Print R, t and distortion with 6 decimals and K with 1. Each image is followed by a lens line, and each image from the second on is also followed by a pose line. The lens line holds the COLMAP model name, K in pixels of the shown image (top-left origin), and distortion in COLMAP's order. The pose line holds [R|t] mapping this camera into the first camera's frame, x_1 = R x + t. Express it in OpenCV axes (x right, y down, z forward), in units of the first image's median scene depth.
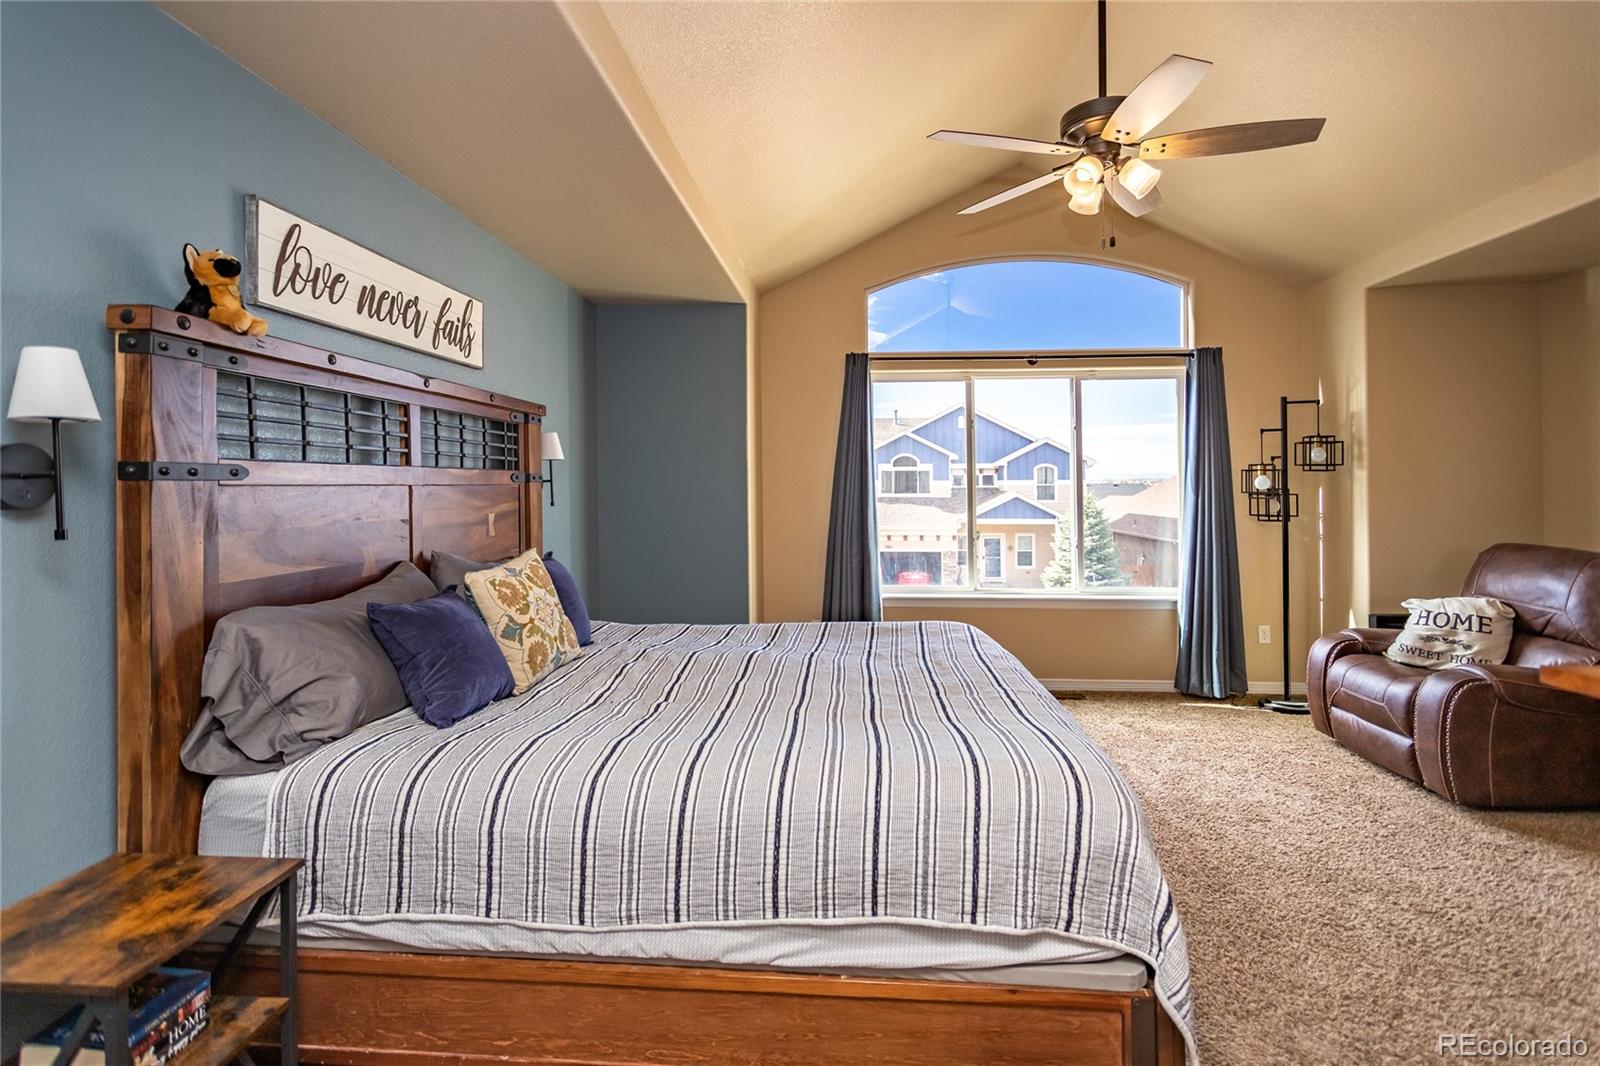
lens RADIAL K [[789.1, 0, 800.1], [0, 789.1, 488.9], [0, 0, 1]] dist [0.000596, 0.000371]
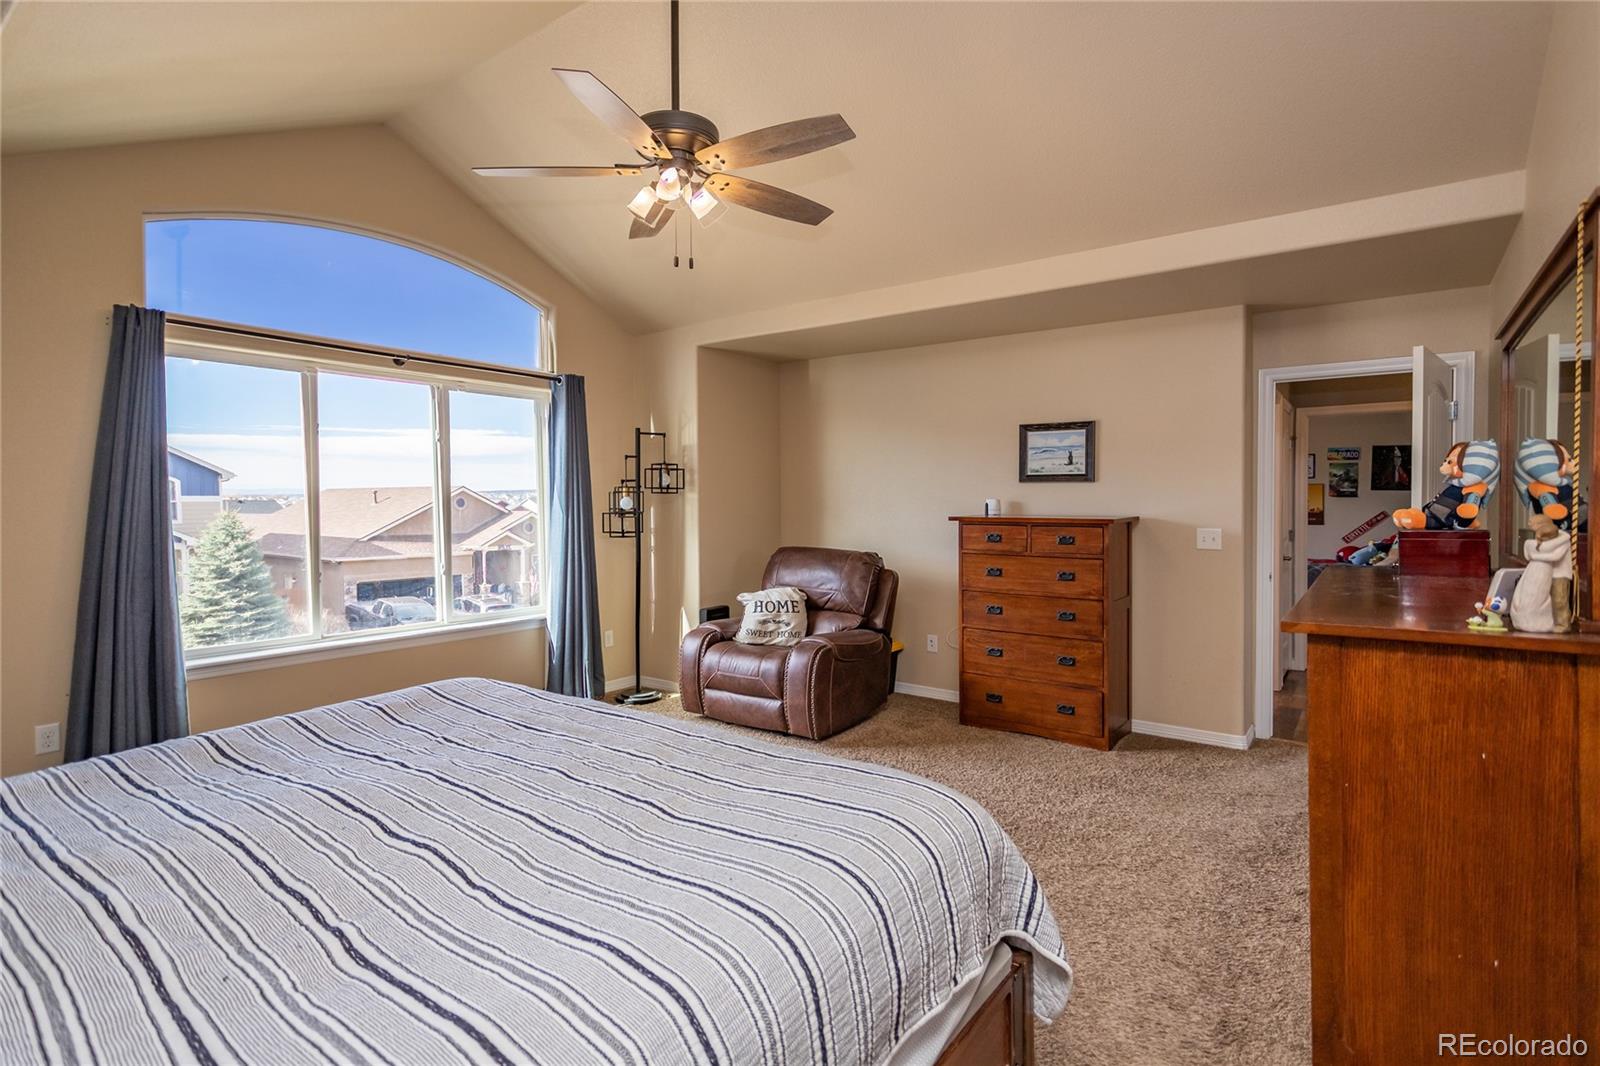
lens RADIAL K [[769.0, 0, 799.0], [0, 769.0, 516.5], [0, 0, 1]] dist [0.002580, 0.000602]
pose [[0.539491, -0.015075, 0.841857, -0.211340], [0.003147, 0.999869, 0.015889, -0.005868], [-0.841986, -0.005923, 0.539467, 0.217725]]
